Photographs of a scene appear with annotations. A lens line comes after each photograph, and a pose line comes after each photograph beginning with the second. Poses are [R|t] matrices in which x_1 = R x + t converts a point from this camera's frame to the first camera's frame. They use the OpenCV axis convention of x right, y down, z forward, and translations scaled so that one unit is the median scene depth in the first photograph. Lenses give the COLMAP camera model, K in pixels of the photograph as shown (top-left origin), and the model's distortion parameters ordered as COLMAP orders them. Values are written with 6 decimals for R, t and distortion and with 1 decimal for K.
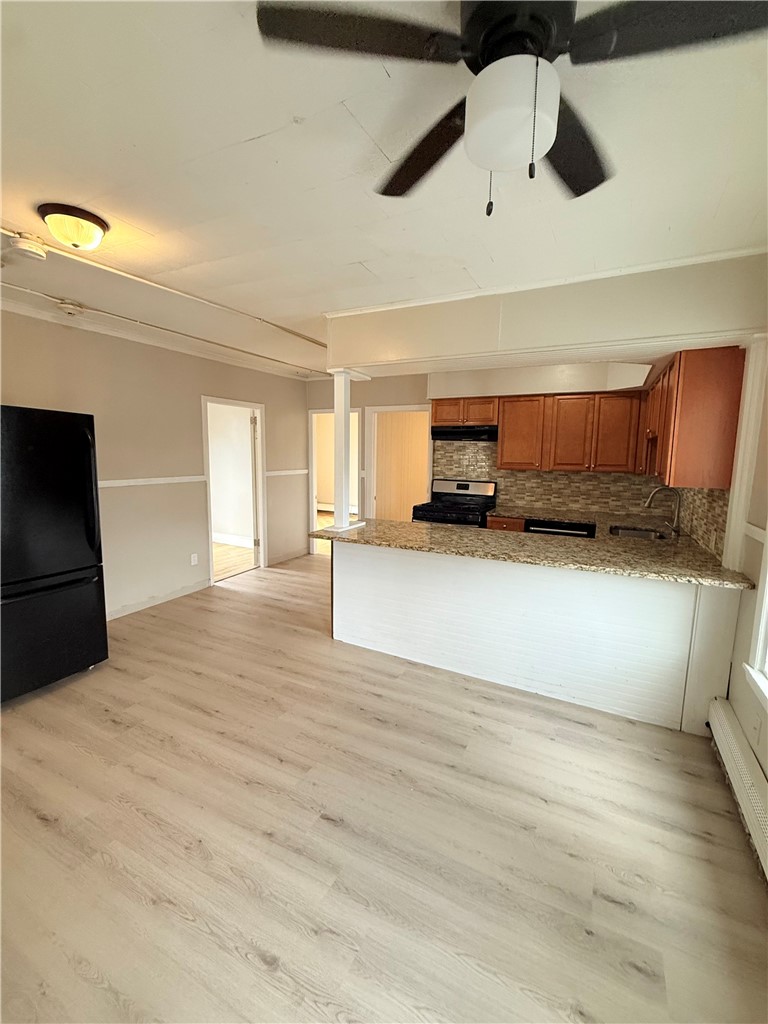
lens RADIAL K [[441.1, 0, 384.4], [0, 441.1, 510.4], [0, 0, 1]] dist [-0.003206, 0.001054]
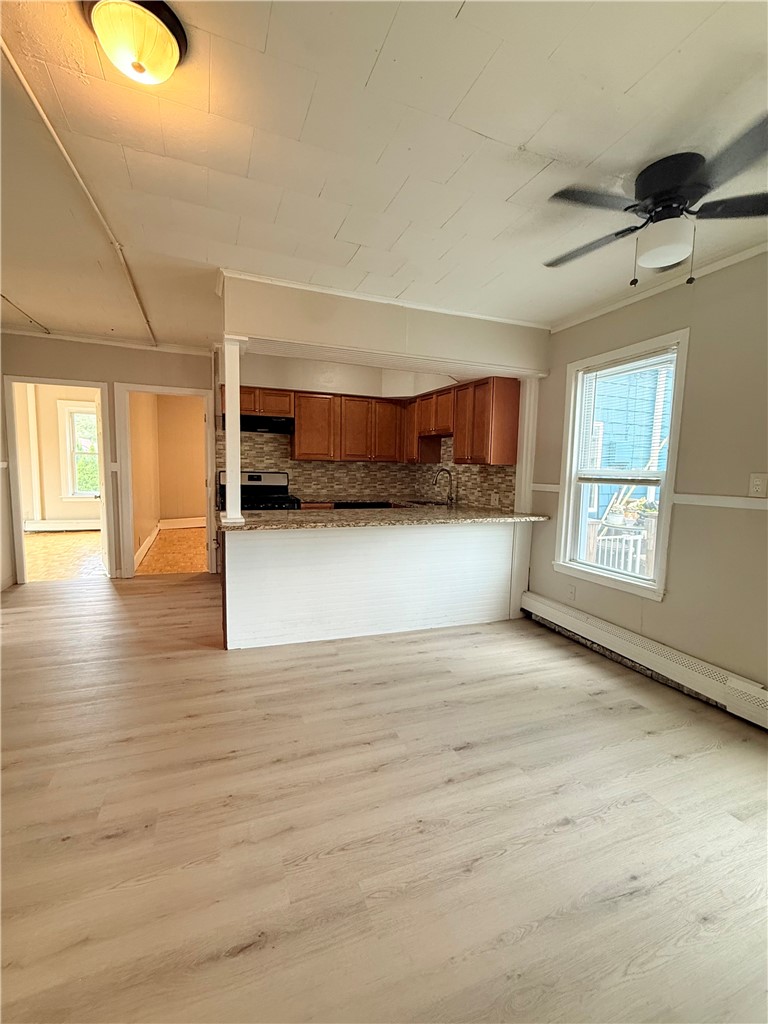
lens RADIAL K [[441.1, 0, 386.3], [0, 441.1, 512.0], [0, 0, 1]] dist [-0.003206, 0.001054]
pose [[0.660308, -0.078843, 0.746845, -0.696805], [0.083668, 0.996006, 0.031174, 0.029681], [-0.746320, 0.041902, 0.664267, 0.243163]]
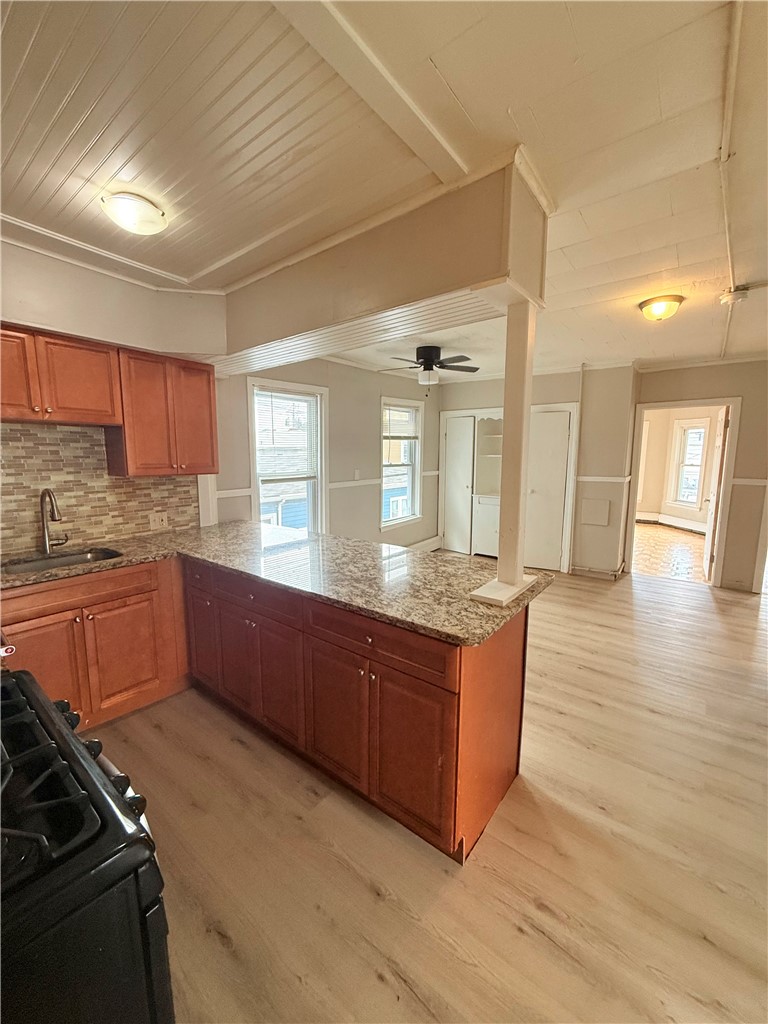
lens RADIAL K [[412.5, 0, 382.4], [0, 412.5, 510.0], [0, 0, 1]] dist [0.000191, 0.000386]
pose [[-0.980727, -0.044810, 0.190177, -0.041040], [0.006549, 0.965260, 0.261210, -0.243020], [-0.195275, 0.257421, -0.946363, 1.919348]]
